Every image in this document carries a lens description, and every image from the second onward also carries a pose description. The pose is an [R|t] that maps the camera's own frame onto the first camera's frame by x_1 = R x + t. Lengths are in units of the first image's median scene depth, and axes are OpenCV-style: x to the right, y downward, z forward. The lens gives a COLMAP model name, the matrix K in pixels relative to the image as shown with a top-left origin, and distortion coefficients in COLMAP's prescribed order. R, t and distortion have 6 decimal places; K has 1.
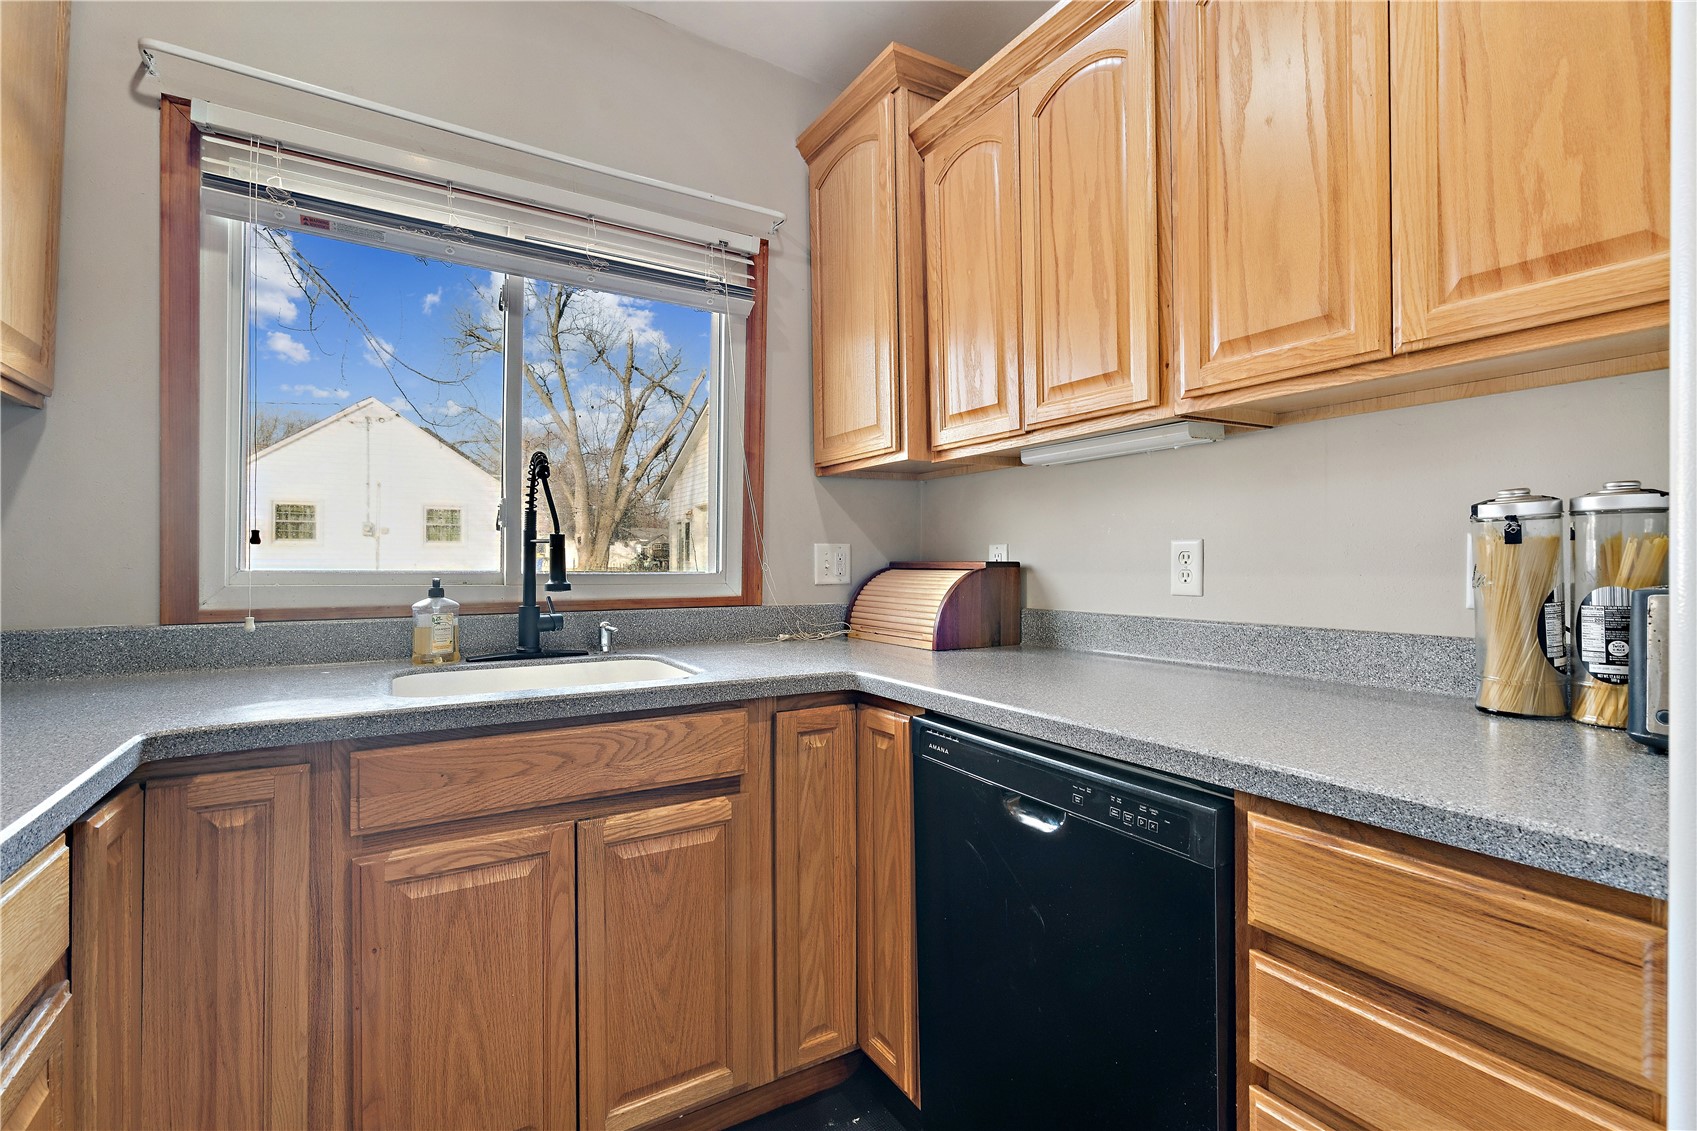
lens RADIAL K [[762.2, 0, 847.2], [0, 762.2, 561.7], [0, 0, 1]] dist [-0.014114, 0.001995]
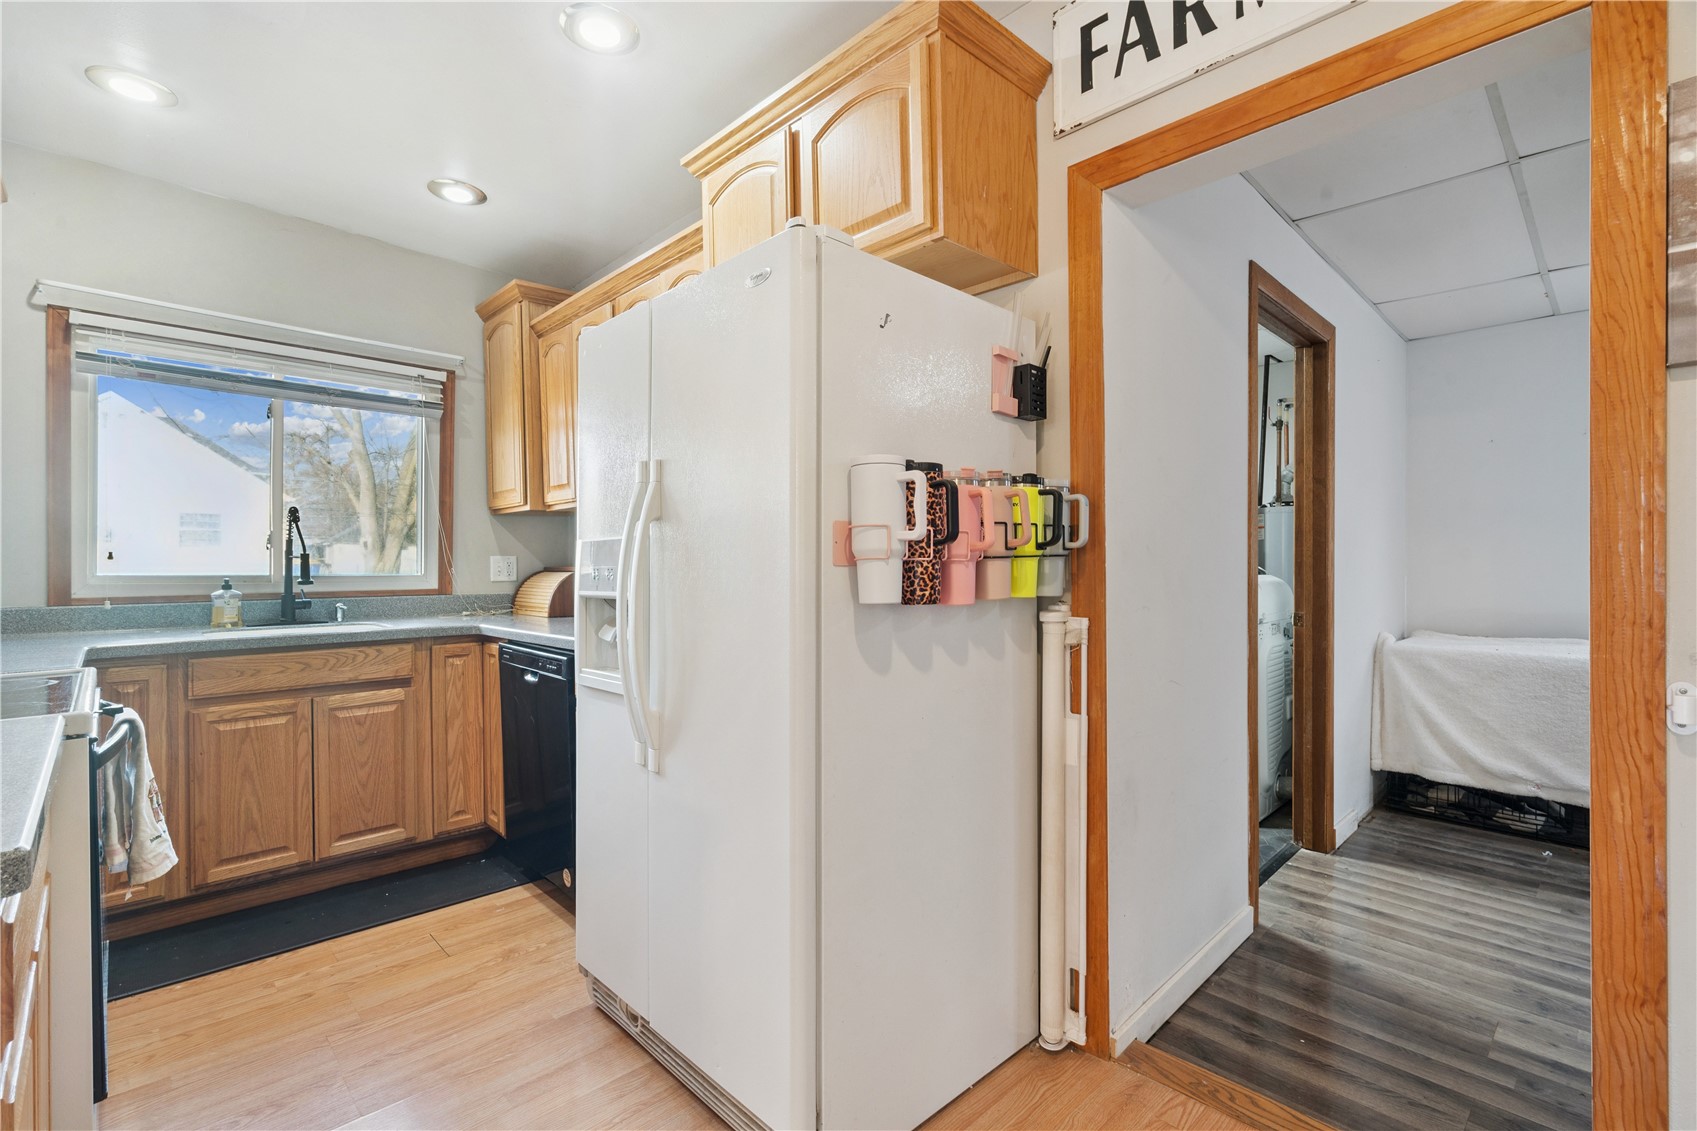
lens RADIAL K [[762.2, 0, 856.5], [0, 762.2, 562.6], [0, 0, 1]] dist [-0.014114, 0.001995]
pose [[0.973076, -0.005287, 0.230422, 0.503826], [0.006116, 0.999977, -0.002884, -0.001159], [-0.230401, 0.004216, 0.973087, -1.104902]]
